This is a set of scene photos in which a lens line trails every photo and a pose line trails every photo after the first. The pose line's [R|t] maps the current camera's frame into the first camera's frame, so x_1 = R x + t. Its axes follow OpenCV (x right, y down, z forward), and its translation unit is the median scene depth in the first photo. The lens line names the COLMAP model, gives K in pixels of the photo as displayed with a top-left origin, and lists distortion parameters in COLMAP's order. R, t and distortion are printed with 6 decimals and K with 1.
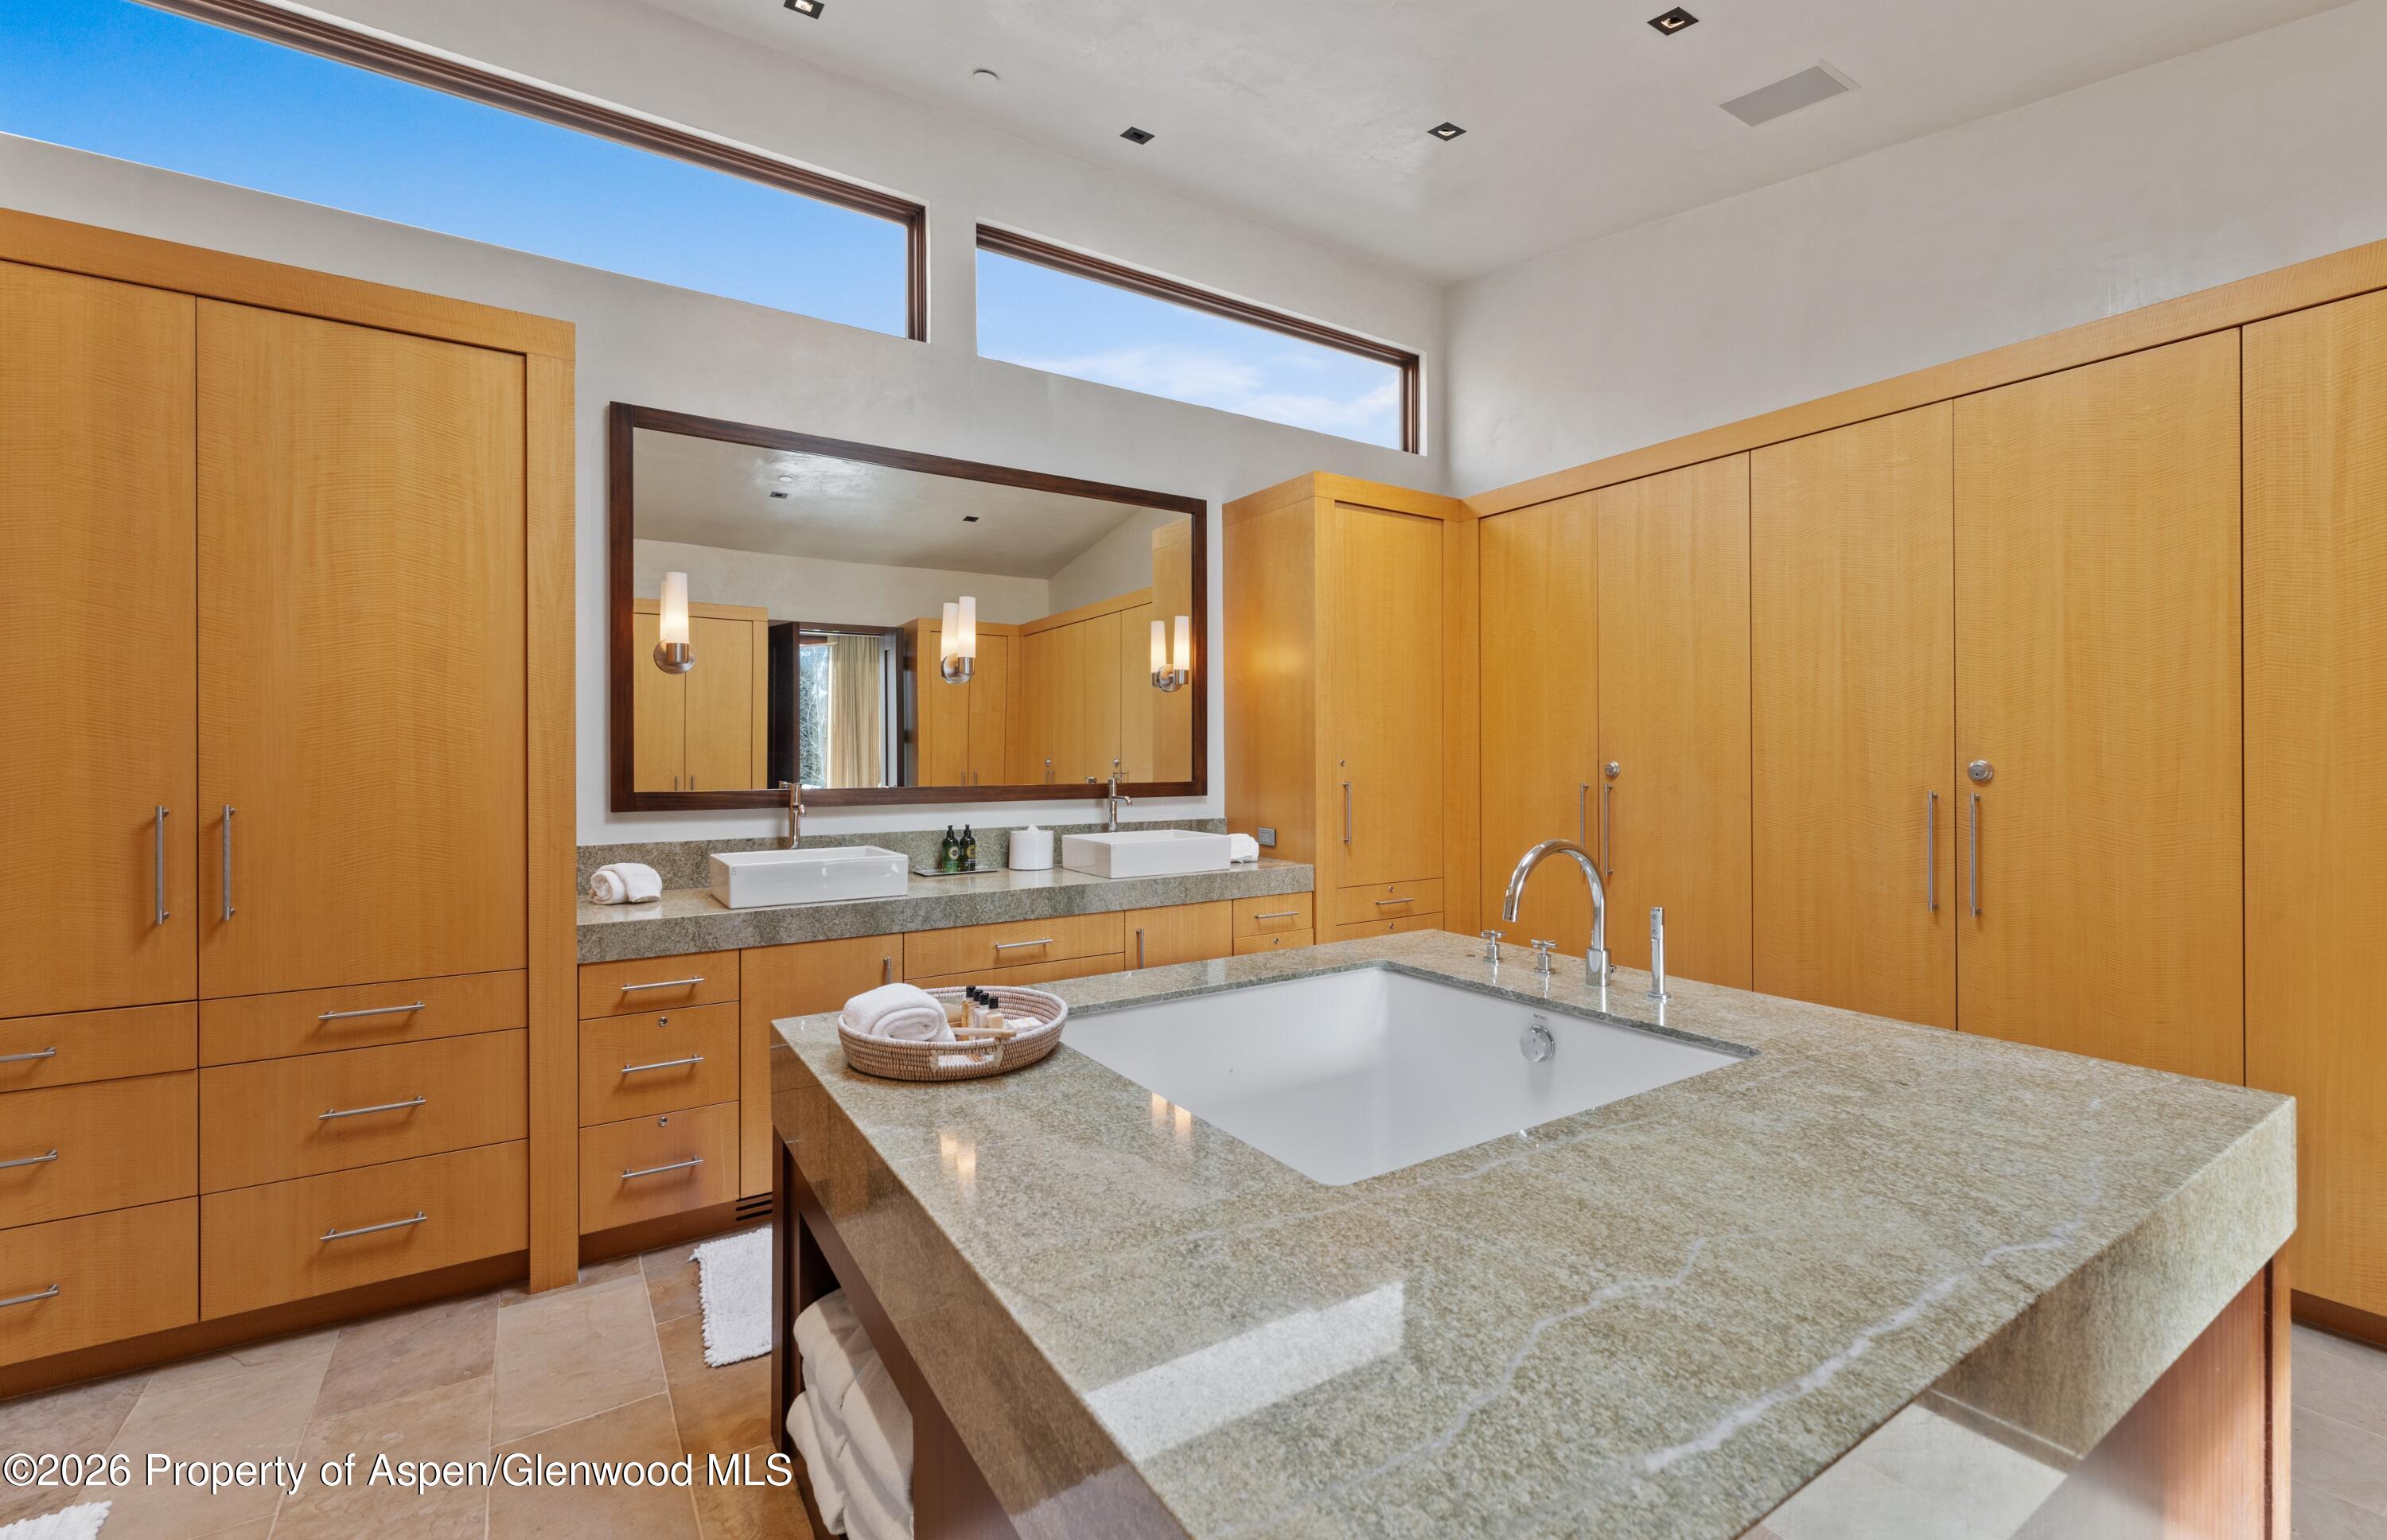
lens RADIAL K [[1005.1, 0, 1194.9], [0, 1005.1, 754.8], [0, 0, 1]] dist [0.002499, -0.000435]
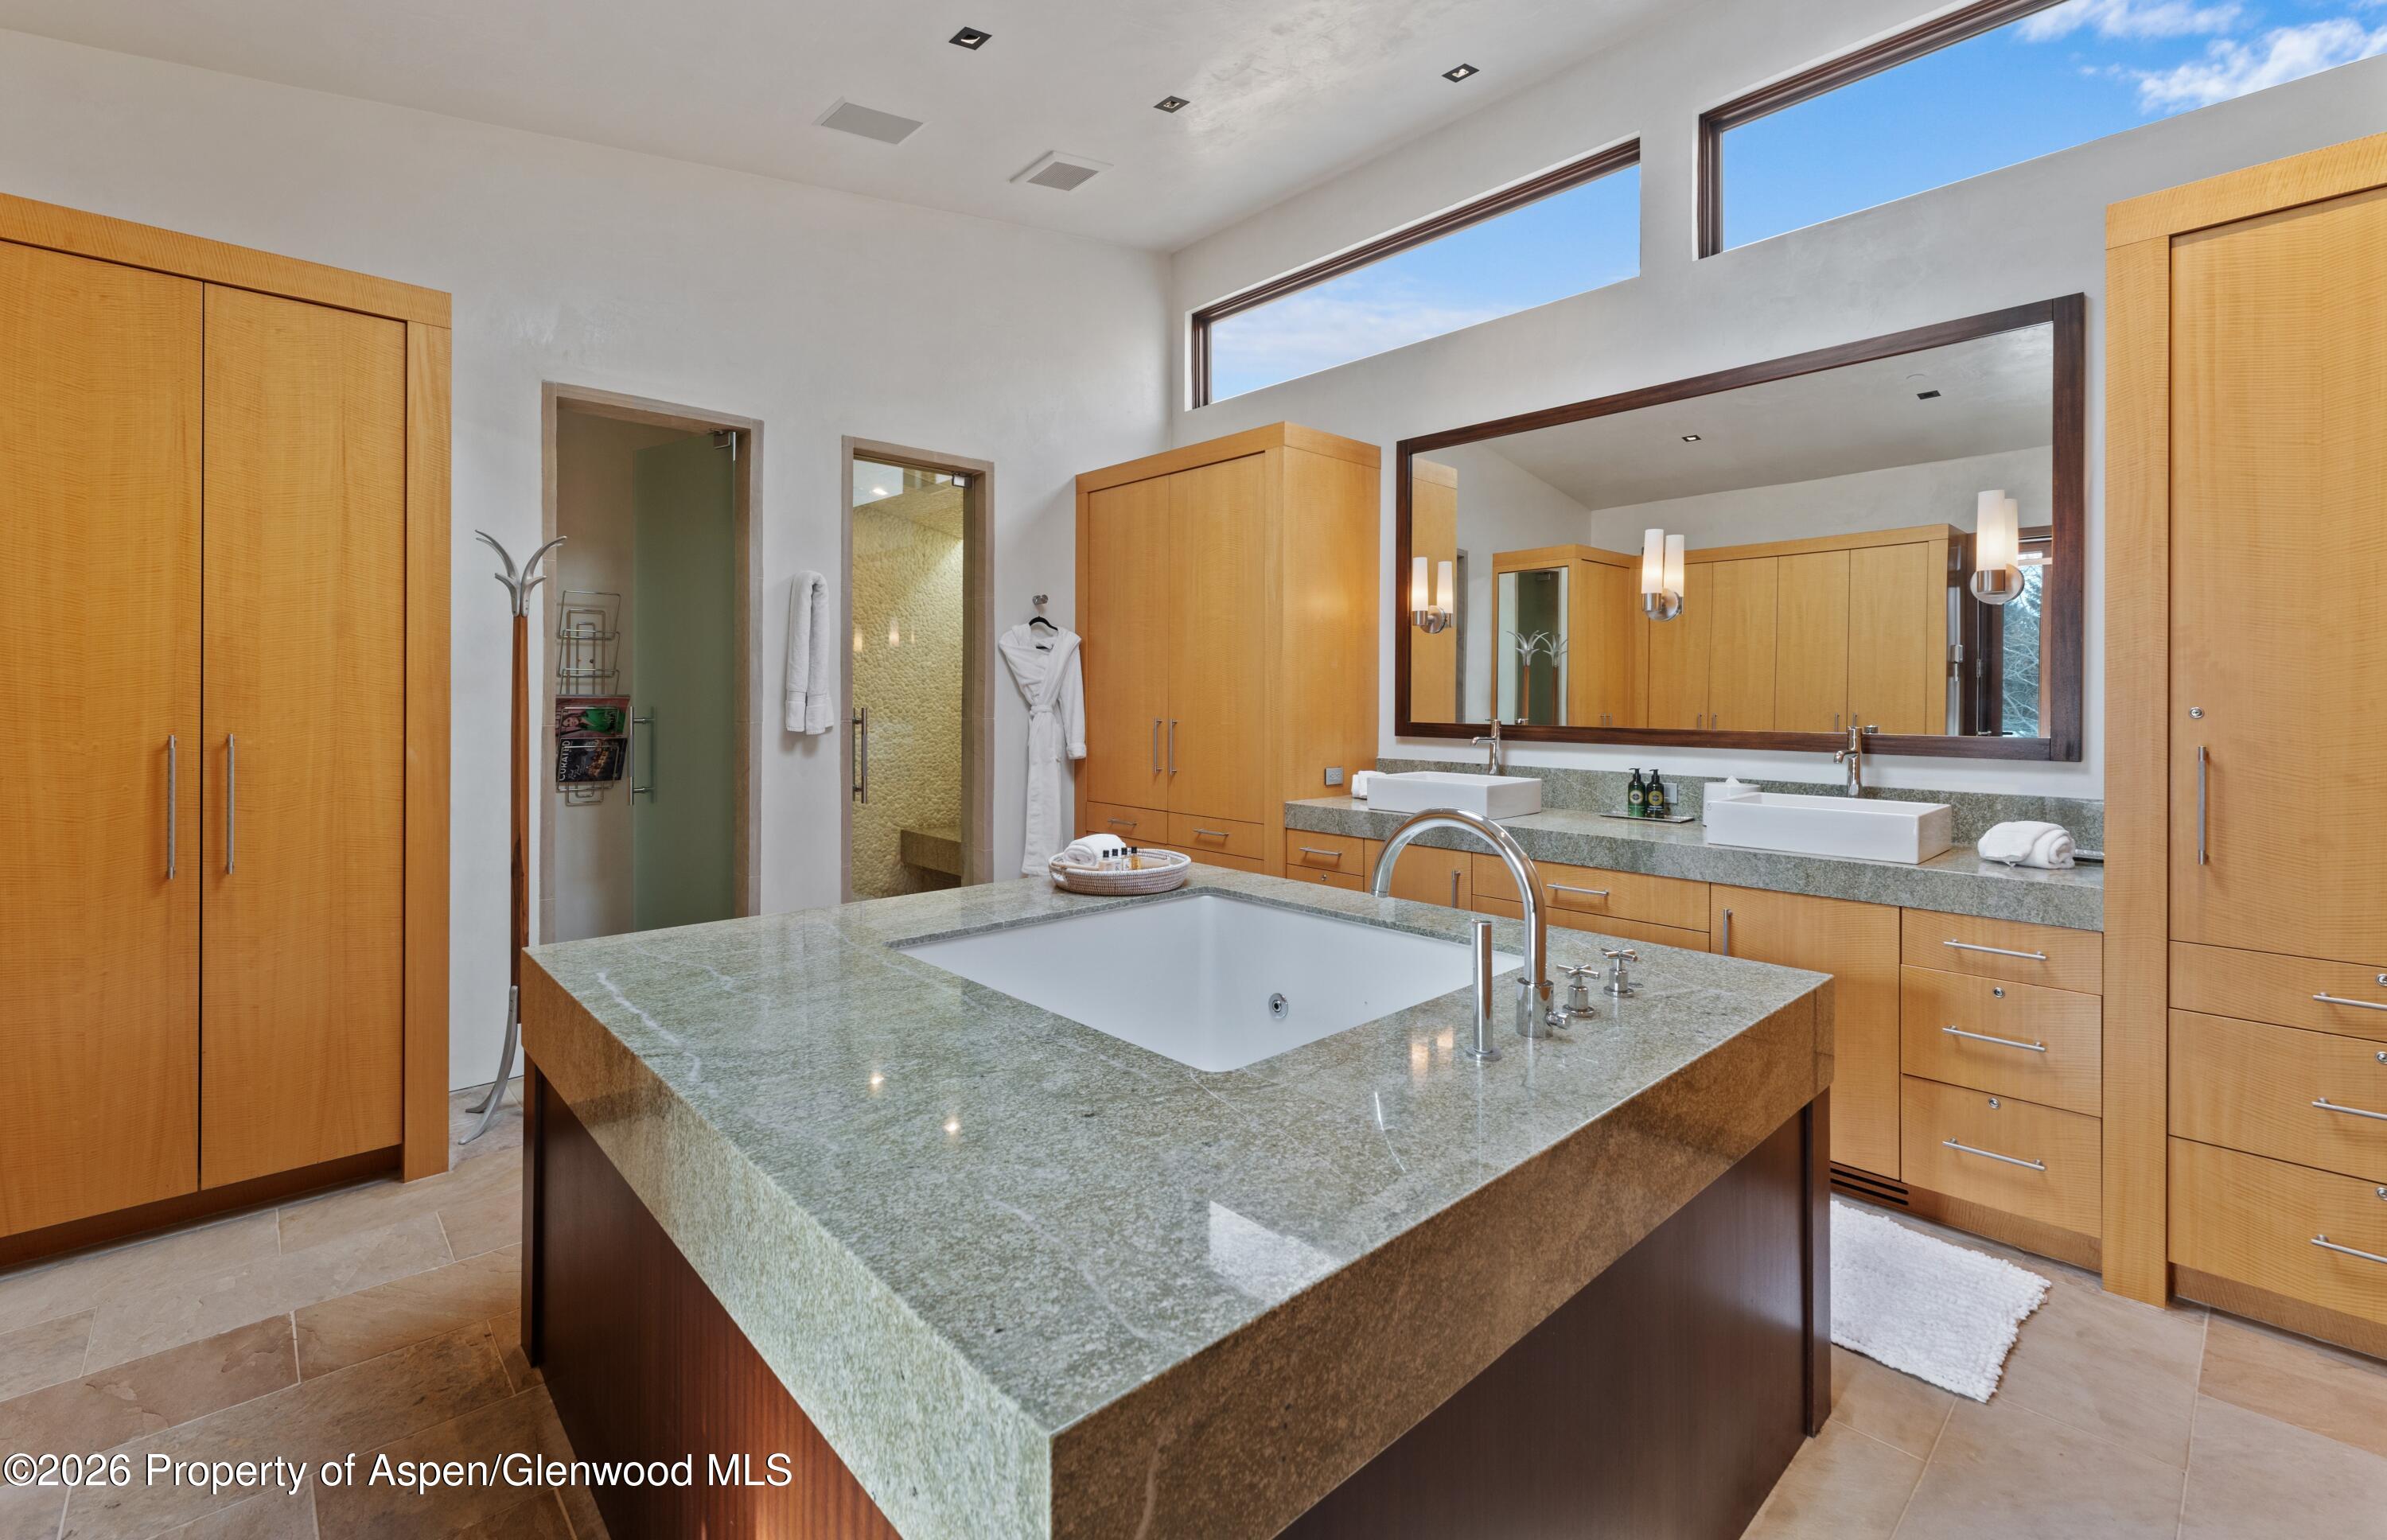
lens RADIAL K [[1005.1, 0, 1180.1], [0, 1005.1, 702.7], [0, 0, 1]] dist [0.002499, -0.000435]
pose [[0.166939, 0.009138, -0.985925, 0.701597], [-0.002367, 0.999958, 0.008867, -0.000471], [0.985964, 0.000854, 0.166953, 0.443866]]
